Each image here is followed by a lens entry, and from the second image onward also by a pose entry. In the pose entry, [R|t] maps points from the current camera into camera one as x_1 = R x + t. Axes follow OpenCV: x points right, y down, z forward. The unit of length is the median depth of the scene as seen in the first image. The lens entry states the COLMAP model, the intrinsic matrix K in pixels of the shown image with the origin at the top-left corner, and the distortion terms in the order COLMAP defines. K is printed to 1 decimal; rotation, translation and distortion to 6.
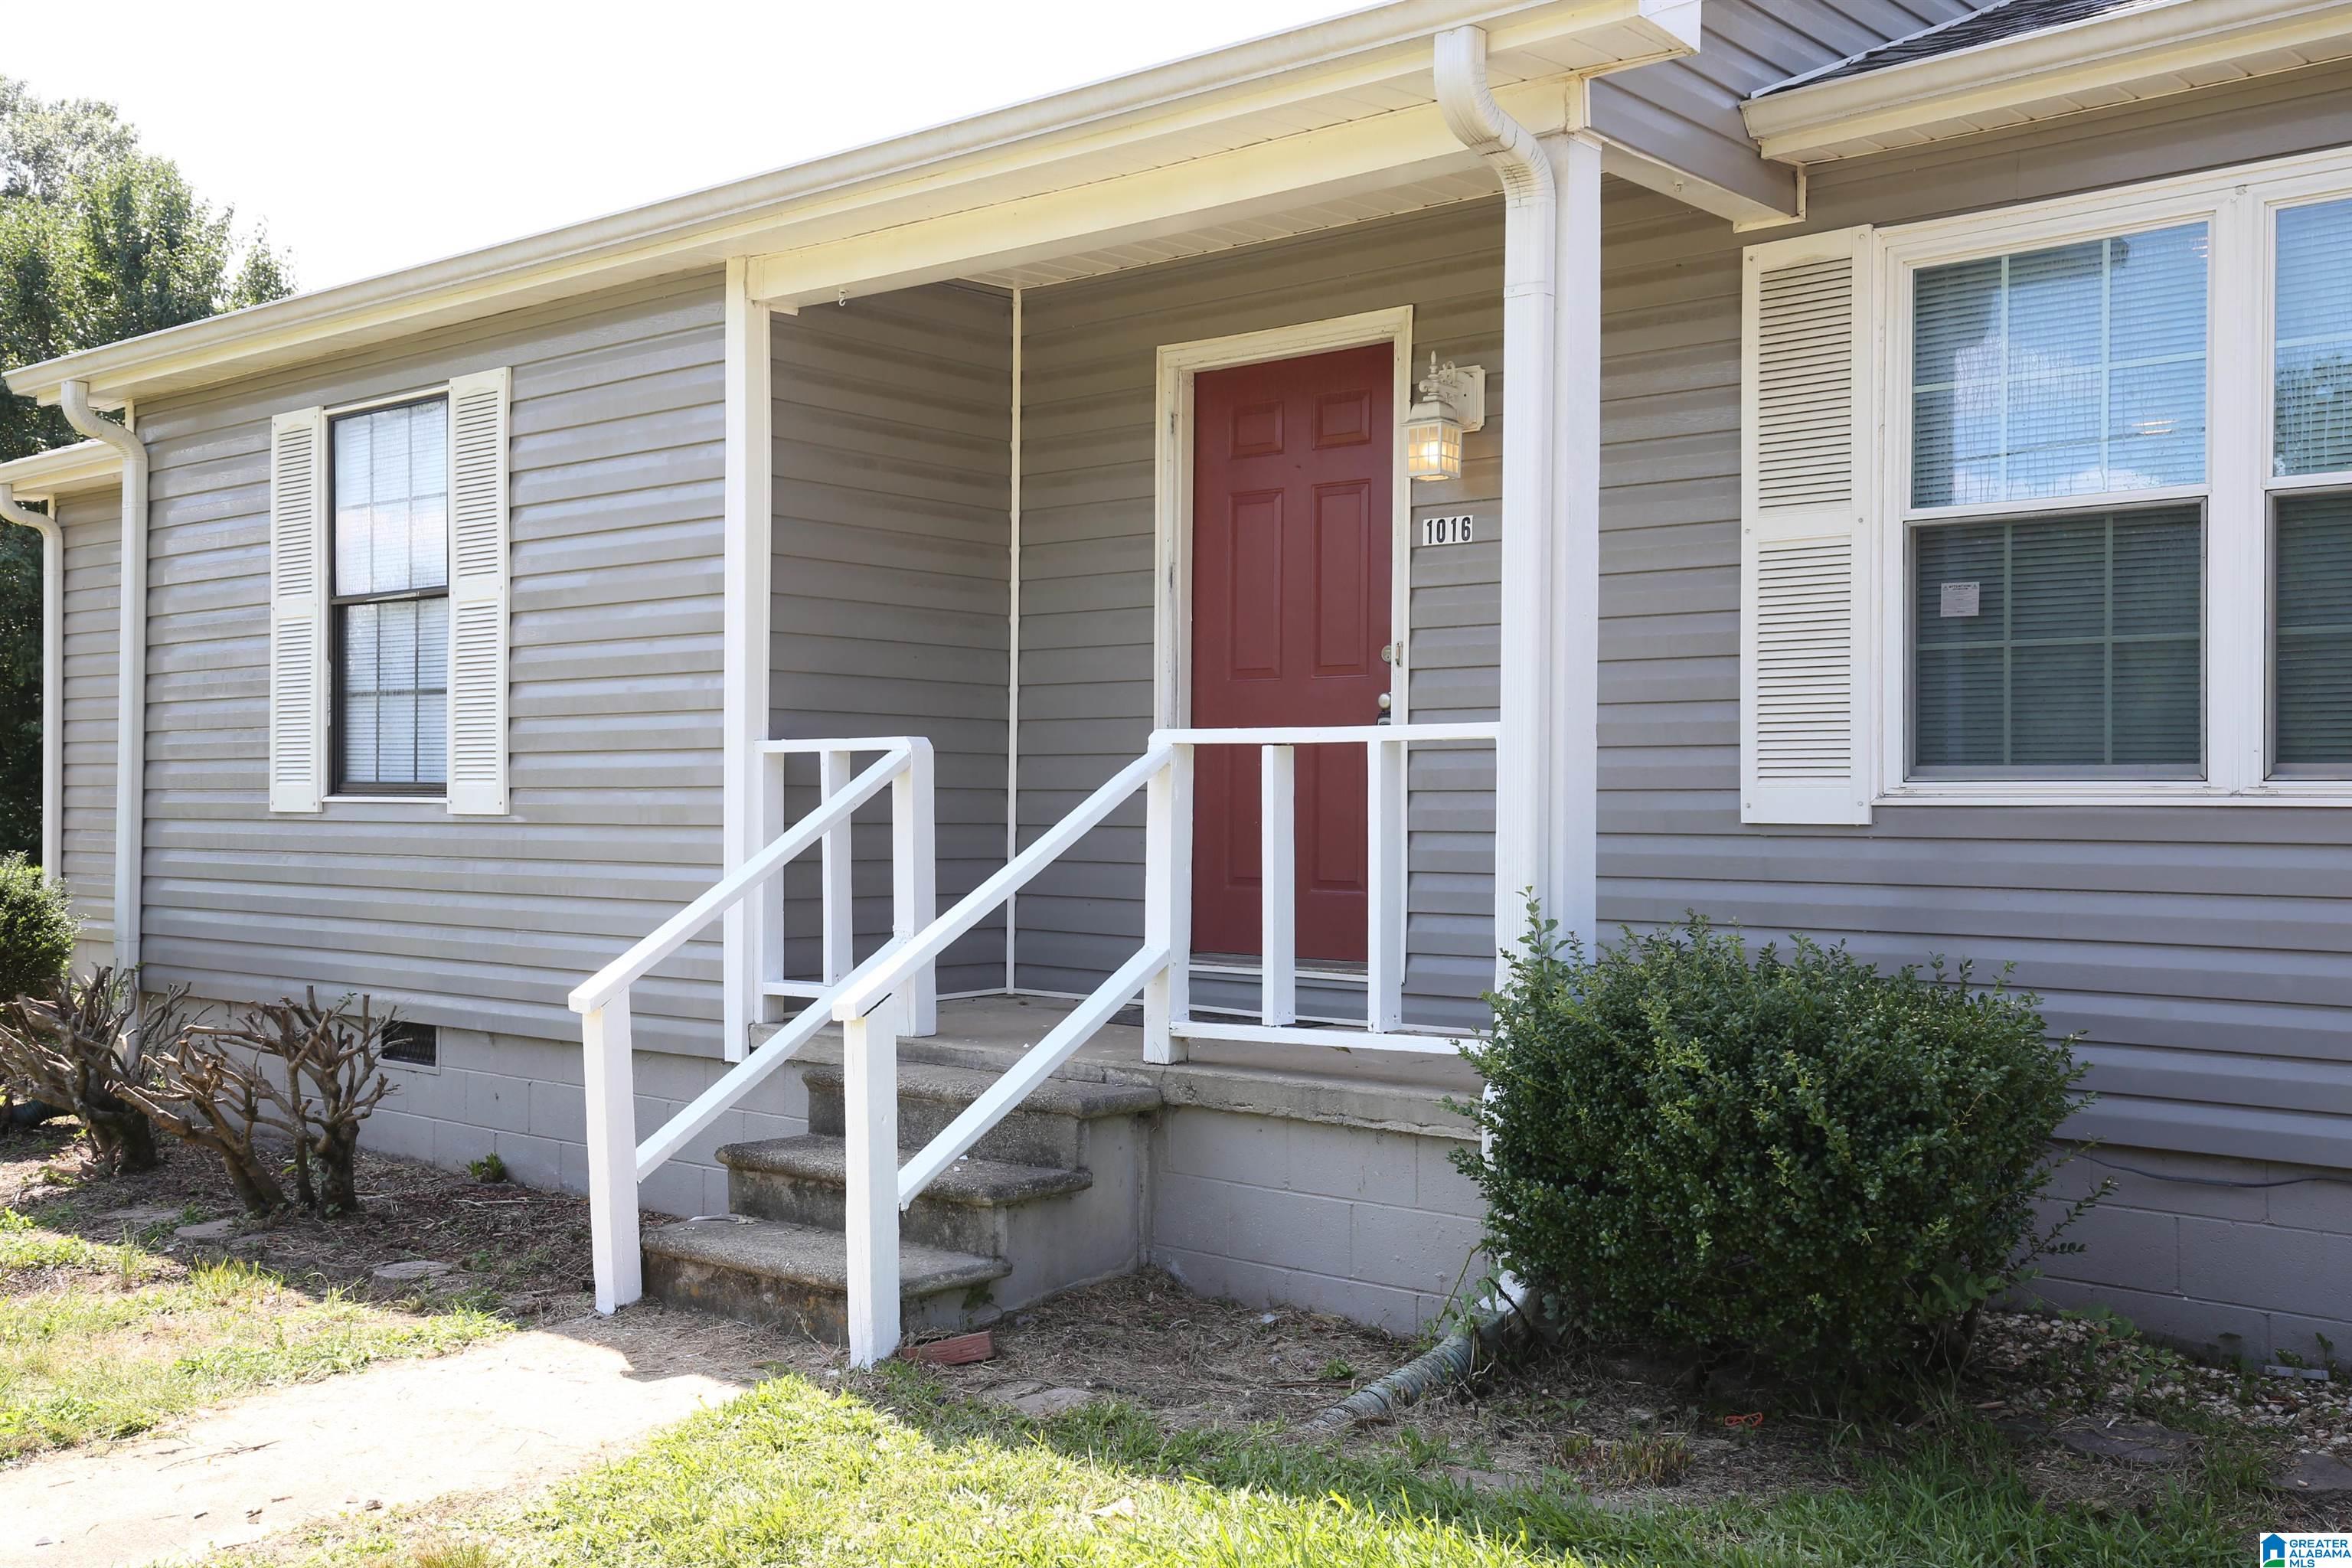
lens RADIAL K [[2224.2, 0, 1176.0], [0, 2224.2, 784.0], [0, 0, 1]] dist [0.069711, -0.072000]
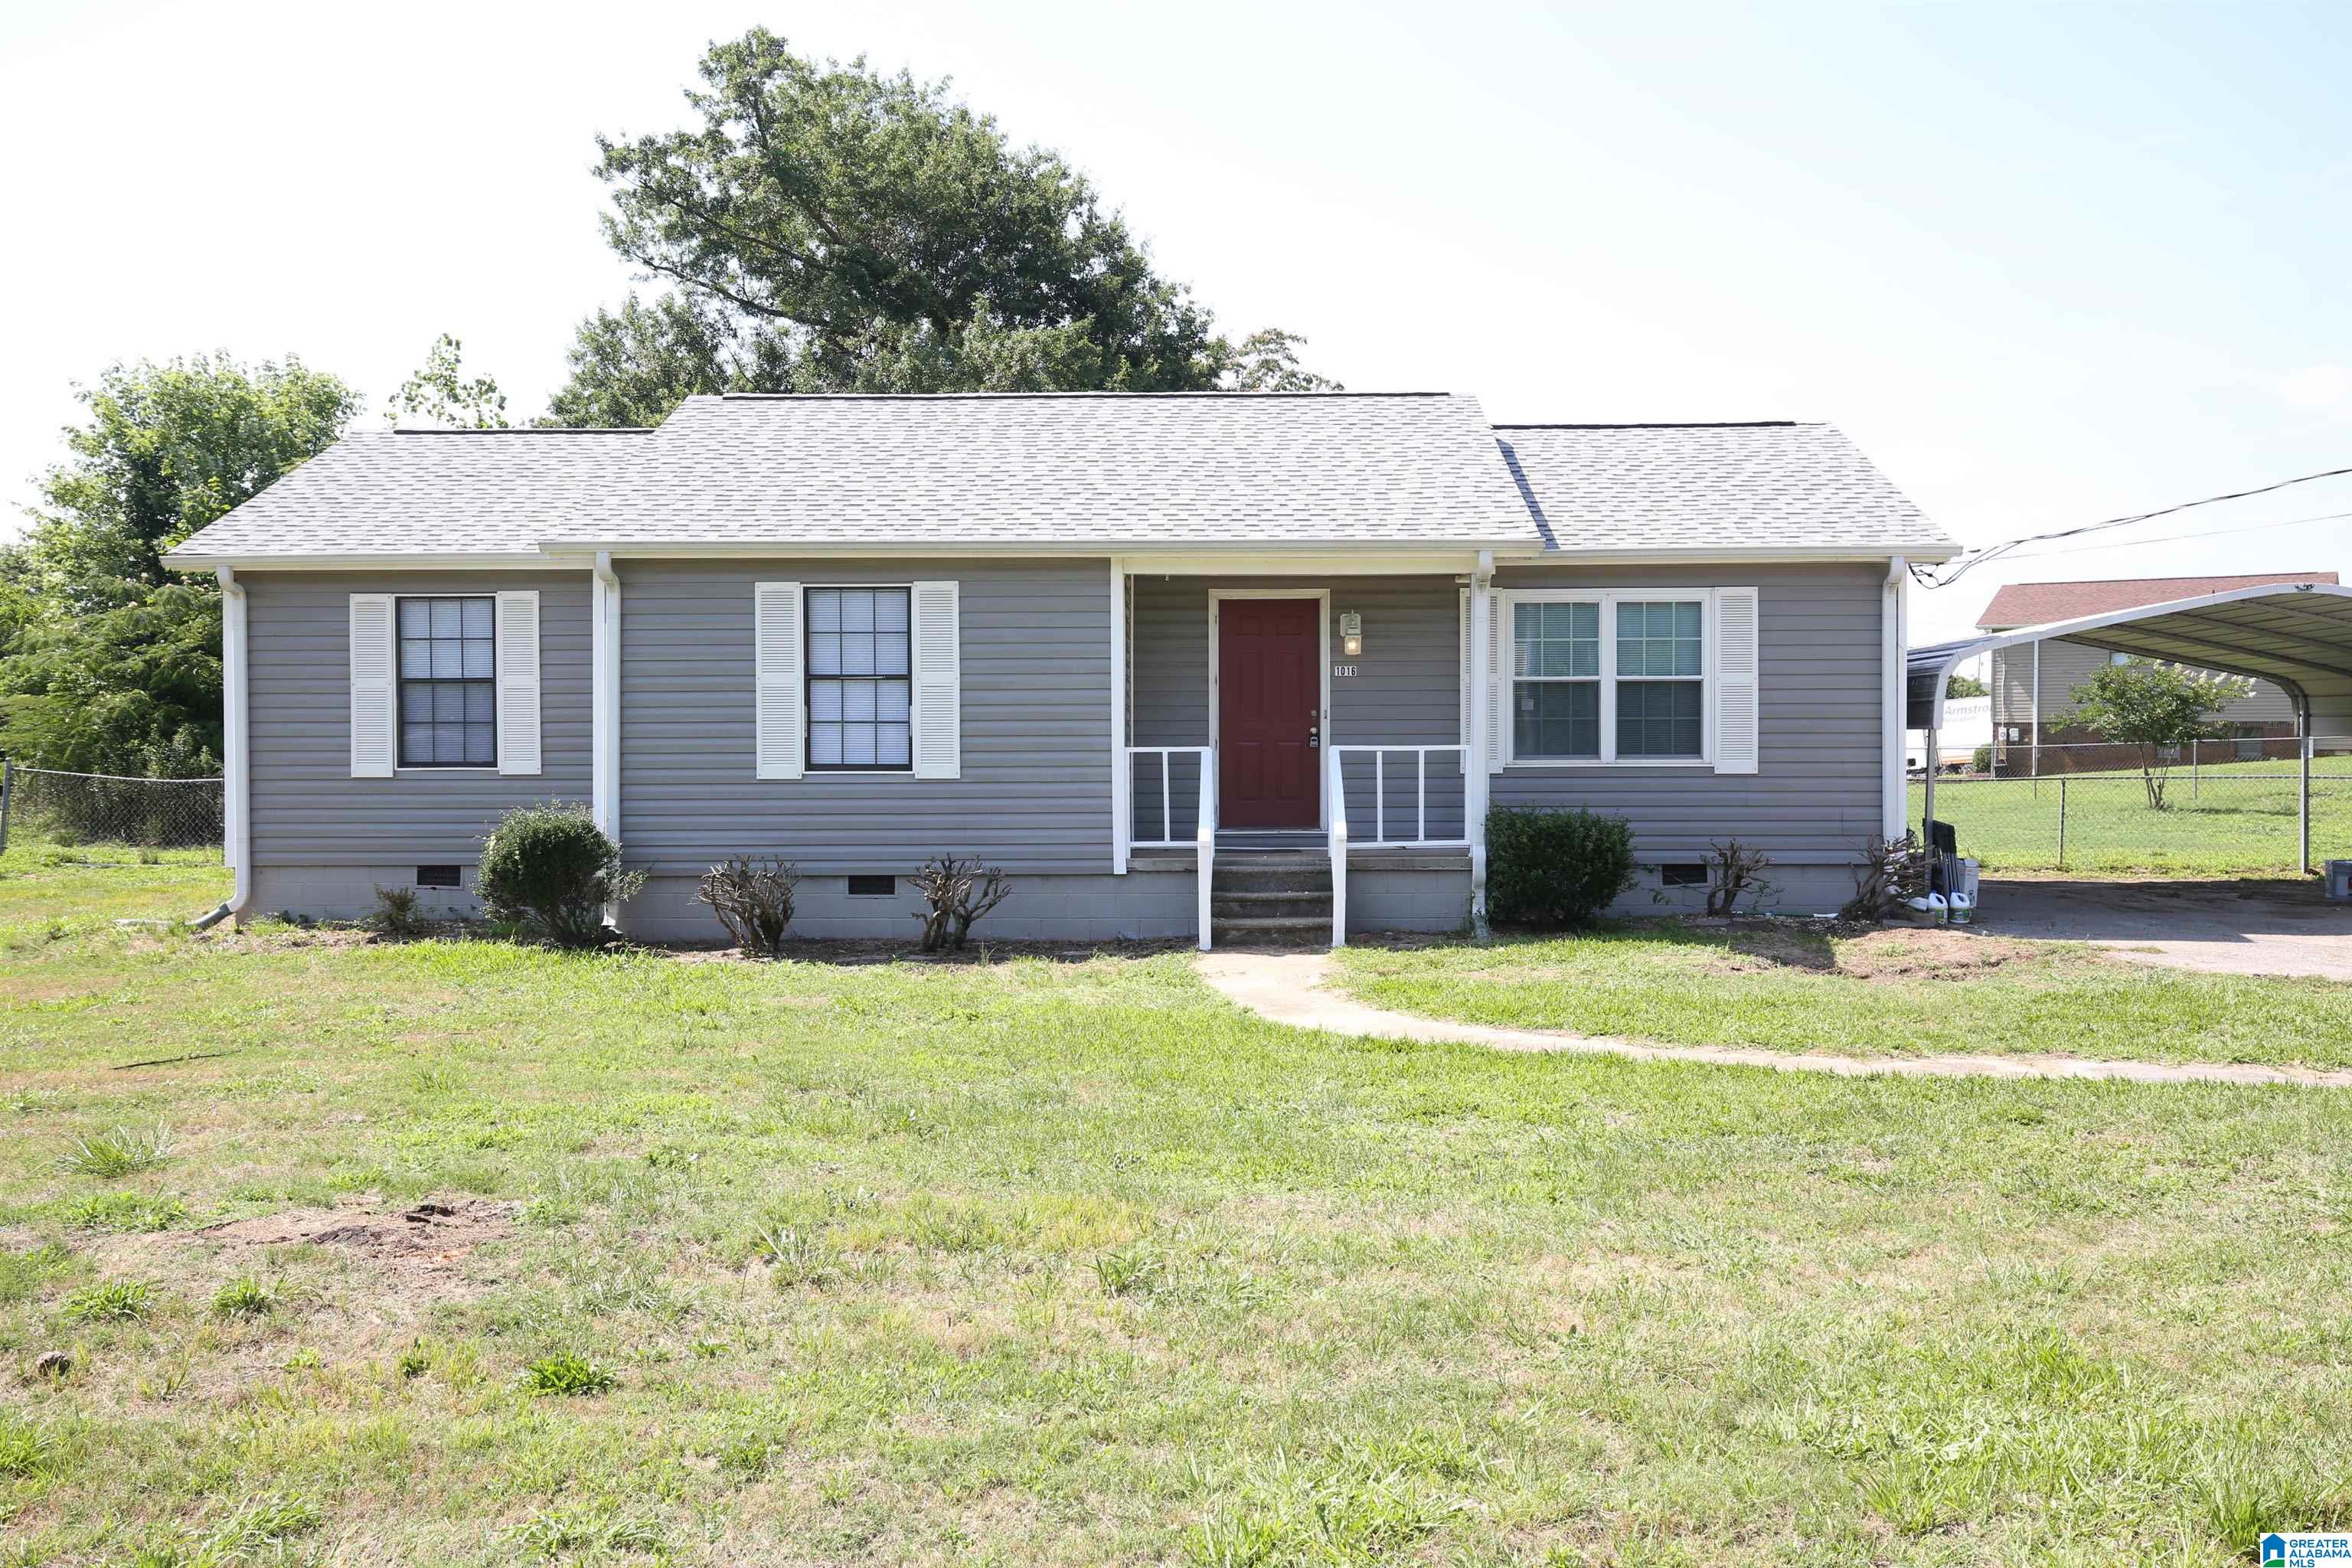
lens RADIAL K [[2169.4, 0, 1176.0], [0, 2169.4, 784.0], [0, 0, 1]] dist [0.001065, 0.000447]
pose [[0.774067, -0.017470, 0.632862, -1.689133], [0.003324, 0.999718, 0.023531, -0.034168], [-0.633095, -0.016111, 0.773907, -0.932195]]
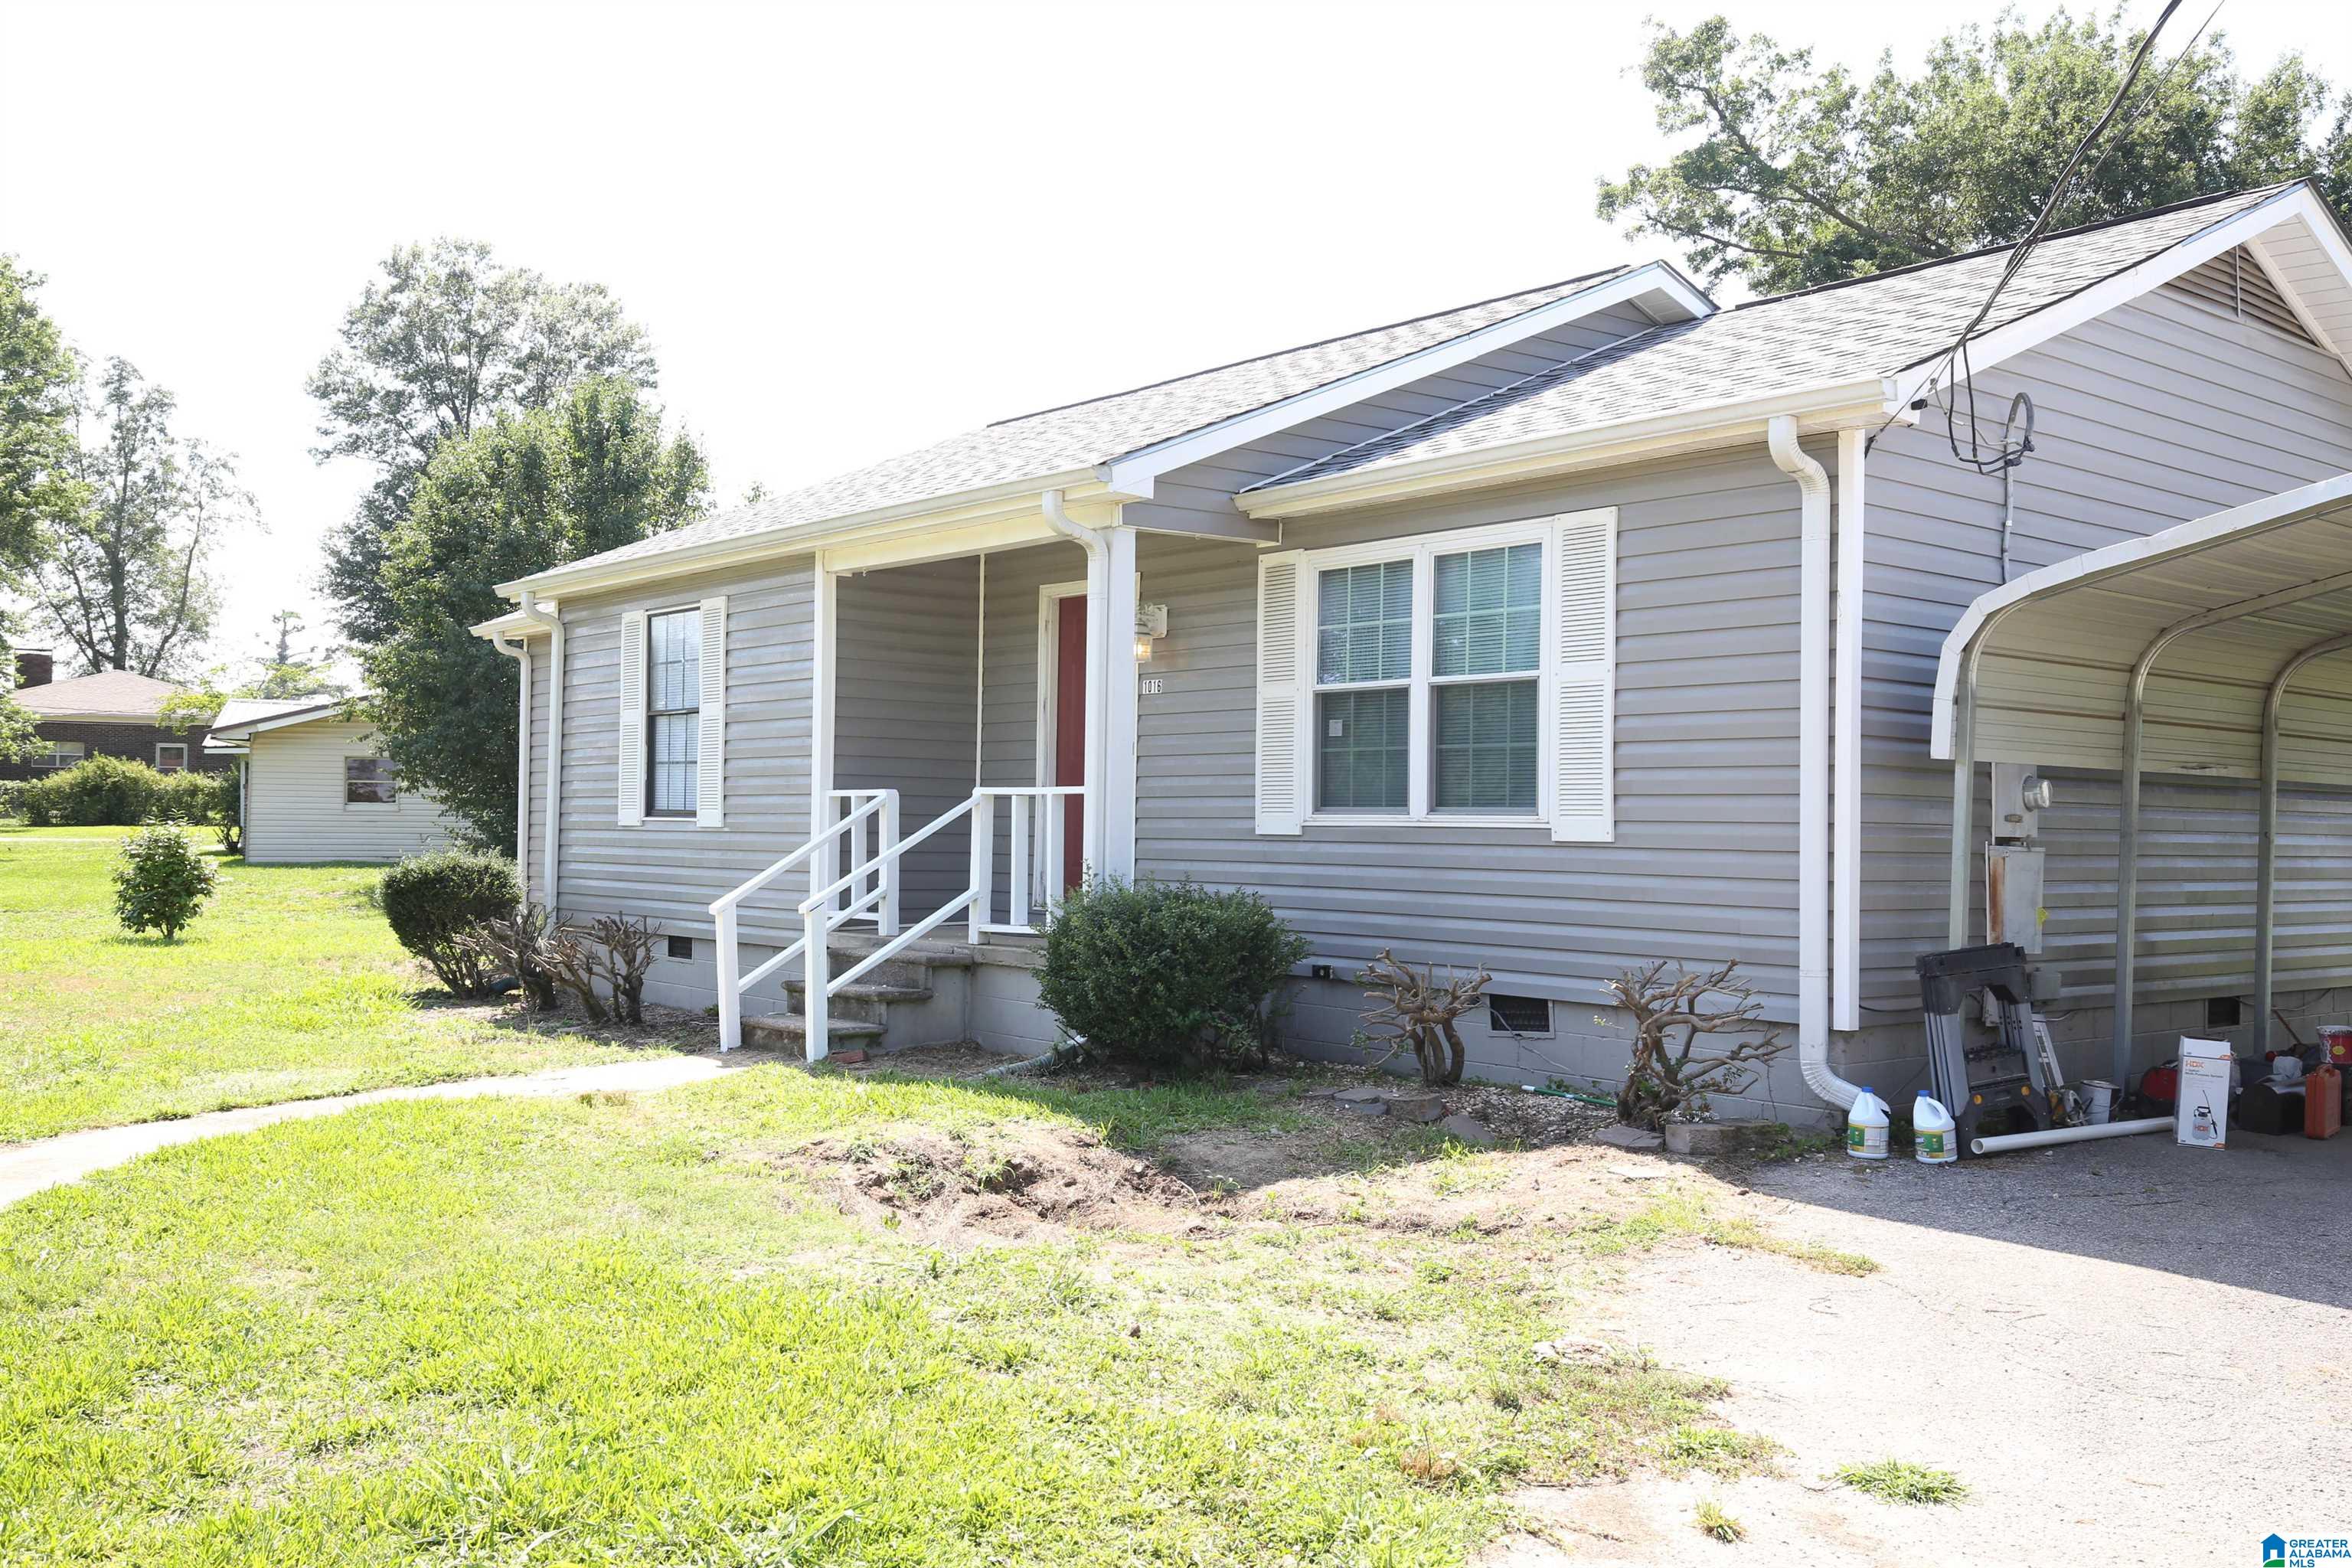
lens RADIAL K [[2035.5, 0, 1176.0], [0, 2035.5, 784.0], [0, 0, 1]] dist [0.042532, -0.000312]
pose [[0.984892, 0.004461, -0.173114, 0.434664], [-0.007110, 0.999867, -0.014686, -0.000444], [0.173025, 0.015695, 0.984792, -0.741832]]
